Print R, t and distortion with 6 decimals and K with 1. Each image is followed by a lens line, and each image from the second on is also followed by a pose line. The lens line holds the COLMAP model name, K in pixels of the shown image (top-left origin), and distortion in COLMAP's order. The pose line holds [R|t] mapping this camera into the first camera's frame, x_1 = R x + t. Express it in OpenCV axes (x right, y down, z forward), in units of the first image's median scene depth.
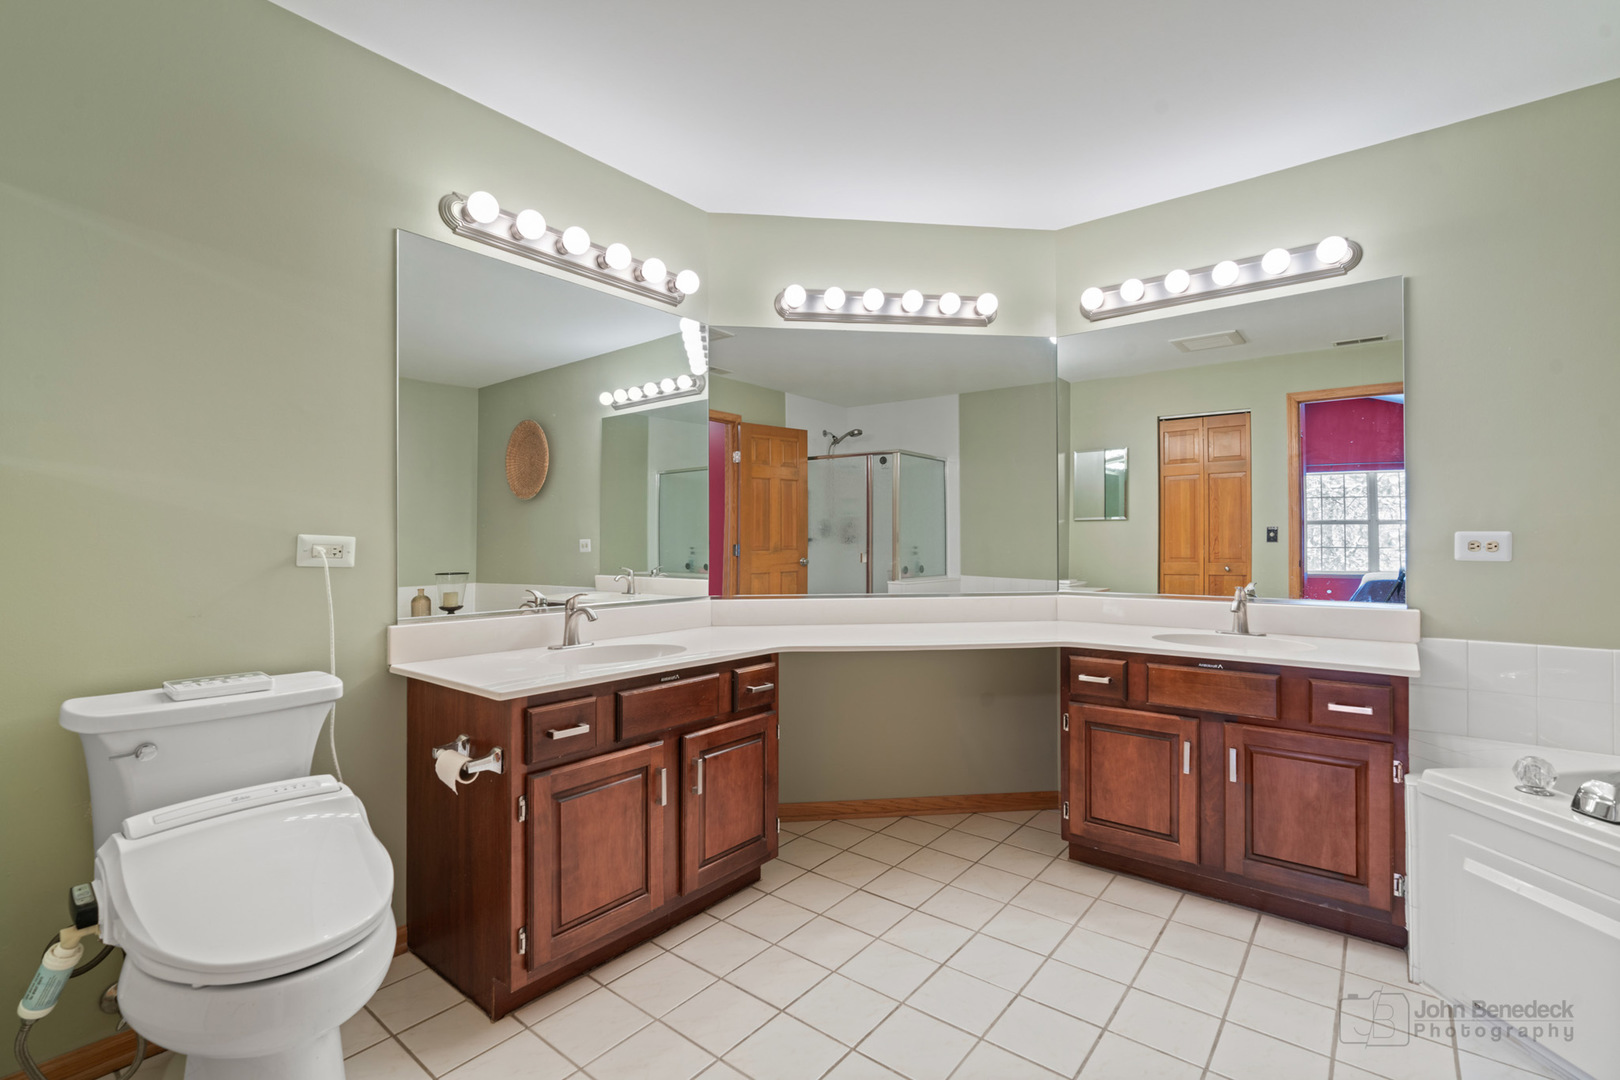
lens RADIAL K [[735.0, 0, 812.3], [0, 735.0, 542.7], [0, 0, 1]] dist [-0.007021, 0.003411]
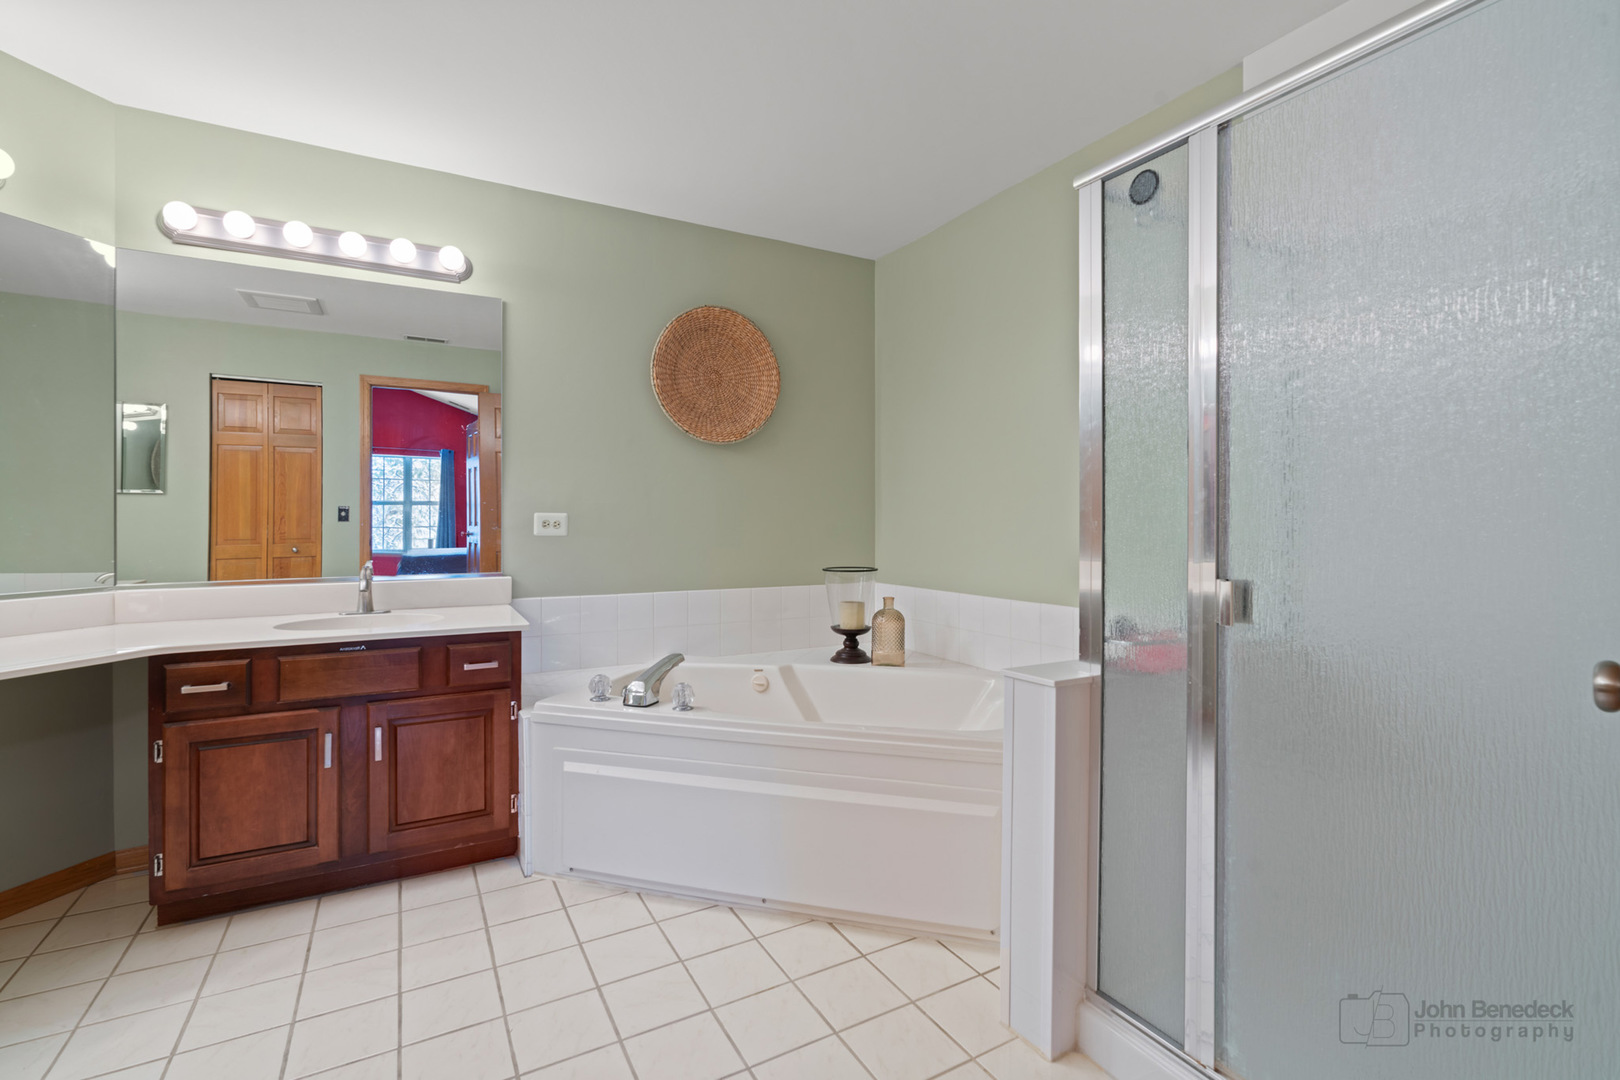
lens RADIAL K [[735.0, 0, 814.0], [0, 735.0, 526.1], [0, 0, 1]] dist [-0.007021, 0.003411]
pose [[0.377074, -0.004348, 0.926173, -0.114205], [-0.000546, 0.999988, 0.004916, 0.001304], [-0.926183, -0.002359, 0.377067, 0.068180]]
